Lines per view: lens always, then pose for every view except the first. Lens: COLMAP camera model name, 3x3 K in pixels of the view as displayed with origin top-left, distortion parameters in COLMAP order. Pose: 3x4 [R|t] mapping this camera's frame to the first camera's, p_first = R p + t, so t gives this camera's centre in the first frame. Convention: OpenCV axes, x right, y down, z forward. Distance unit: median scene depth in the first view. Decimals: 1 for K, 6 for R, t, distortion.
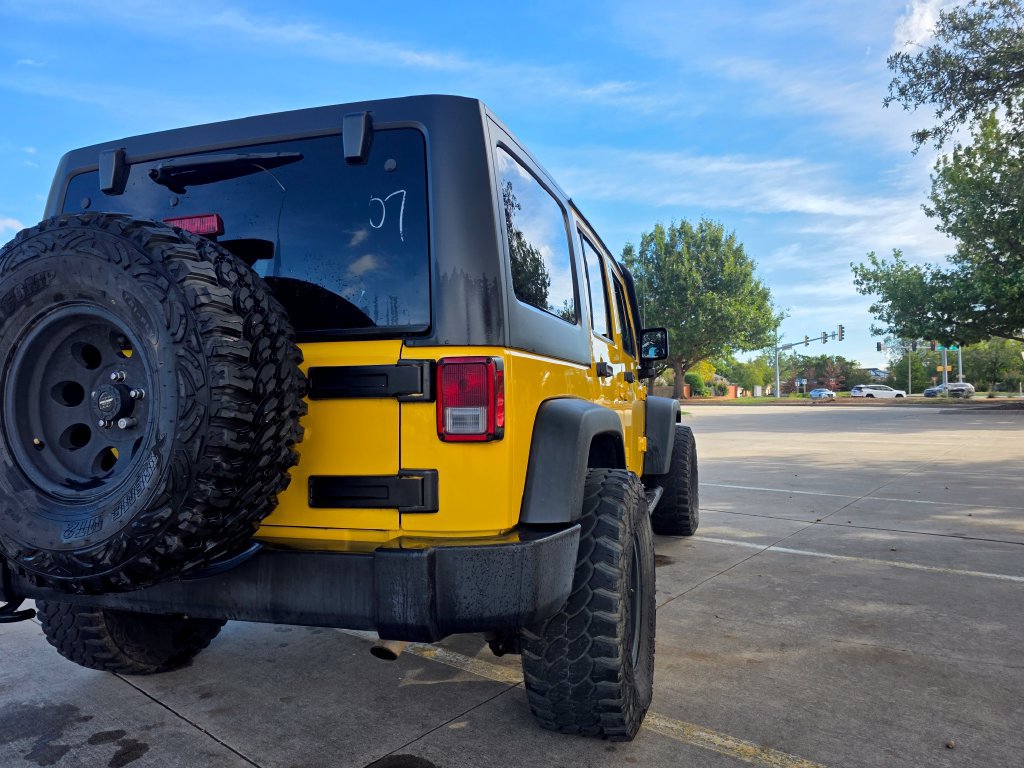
lens RADIAL K [[684.3, 0, 510.7], [0, 684.3, 391.5], [0, 0, 1]] dist [0.058698, -0.052111]
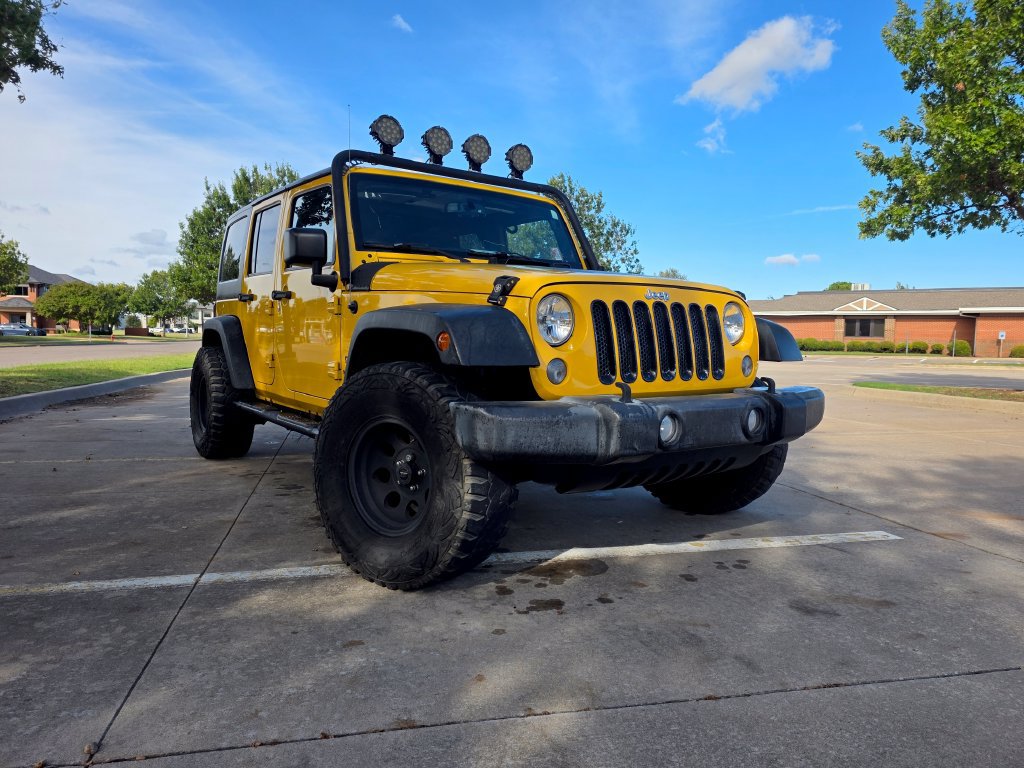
lens RADIAL K [[684.3, 0, 507.2], [0, 684.3, 378.5], [0, 0, 1]] dist [0.058698, -0.052111]
pose [[-0.615180, 0.047111, -0.786978, 1.373100], [-0.004930, 0.997964, 0.063595, 0.070448], [0.788372, 0.043002, -0.613695, 3.235308]]
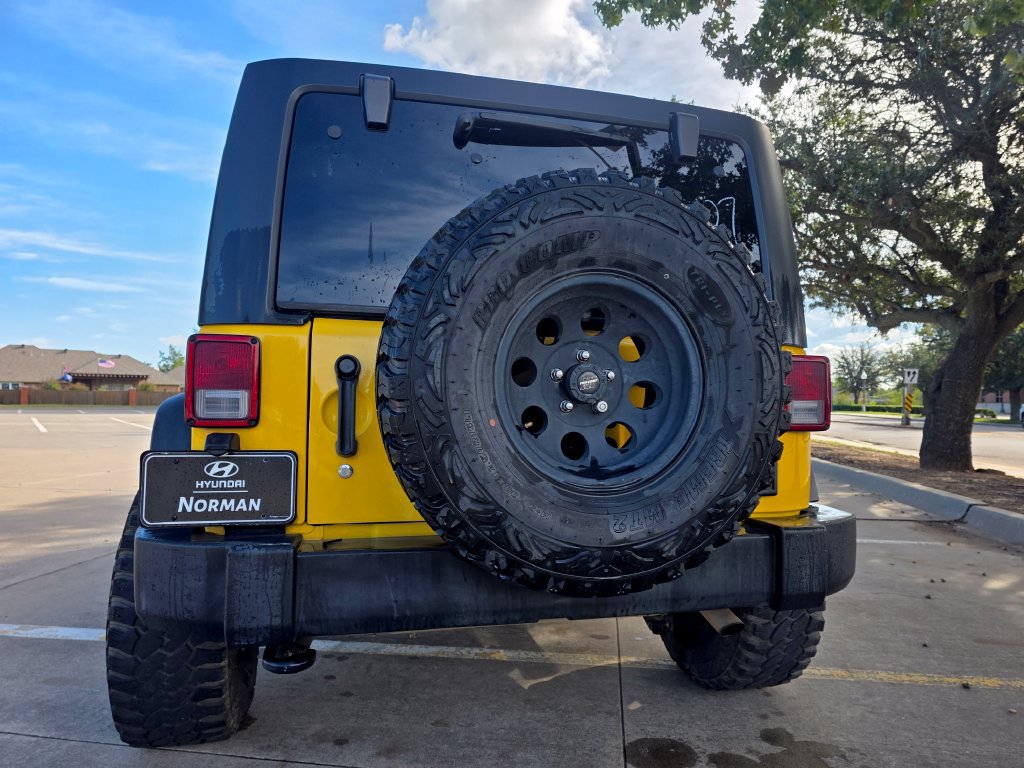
lens RADIAL K [[684.3, 0, 516.0], [0, 684.3, 396.9], [0, 0, 1]] dist [0.058698, -0.052111]
pose [[0.849635, 0.029748, 0.526532, -0.810855], [-0.027744, 0.999547, -0.011703, 0.033124], [-0.526641, -0.004665, 0.850075, 0.210710]]
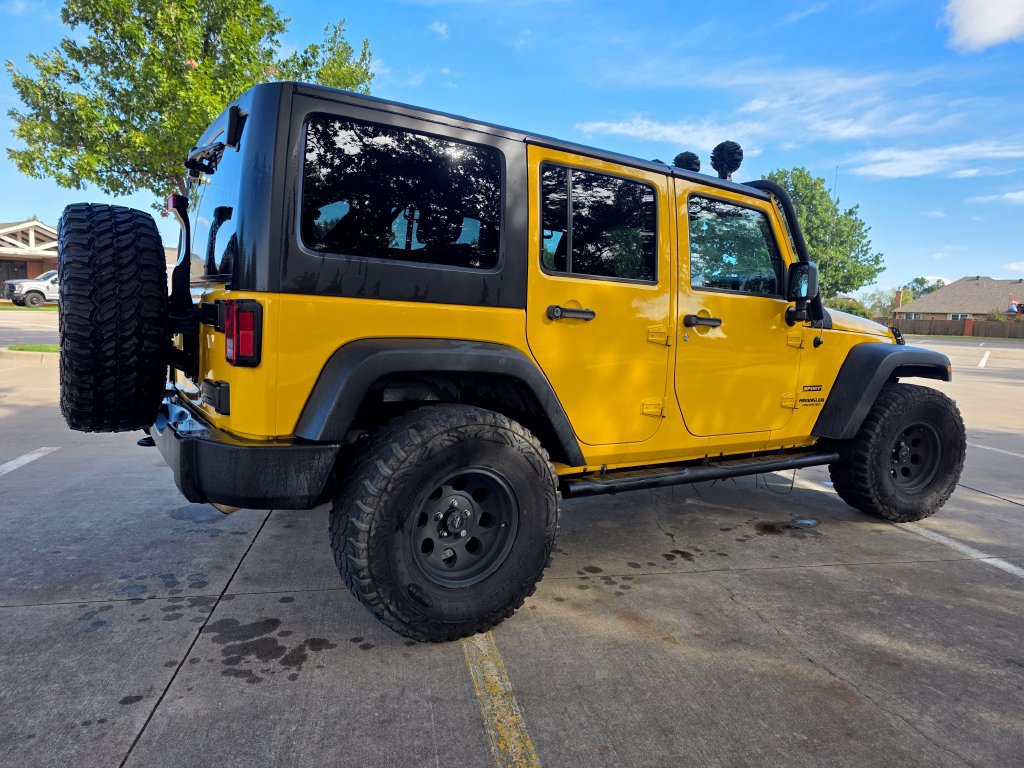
lens RADIAL K [[684.3, 0, 518.8], [0, 684.3, 392.2], [0, 0, 1]] dist [0.058698, -0.052111]
pose [[0.779451, 0.121975, -0.614474, 0.891791], [-0.049453, 0.989781, 0.133745, -0.059874], [0.624508, -0.073860, 0.777518, 0.233812]]
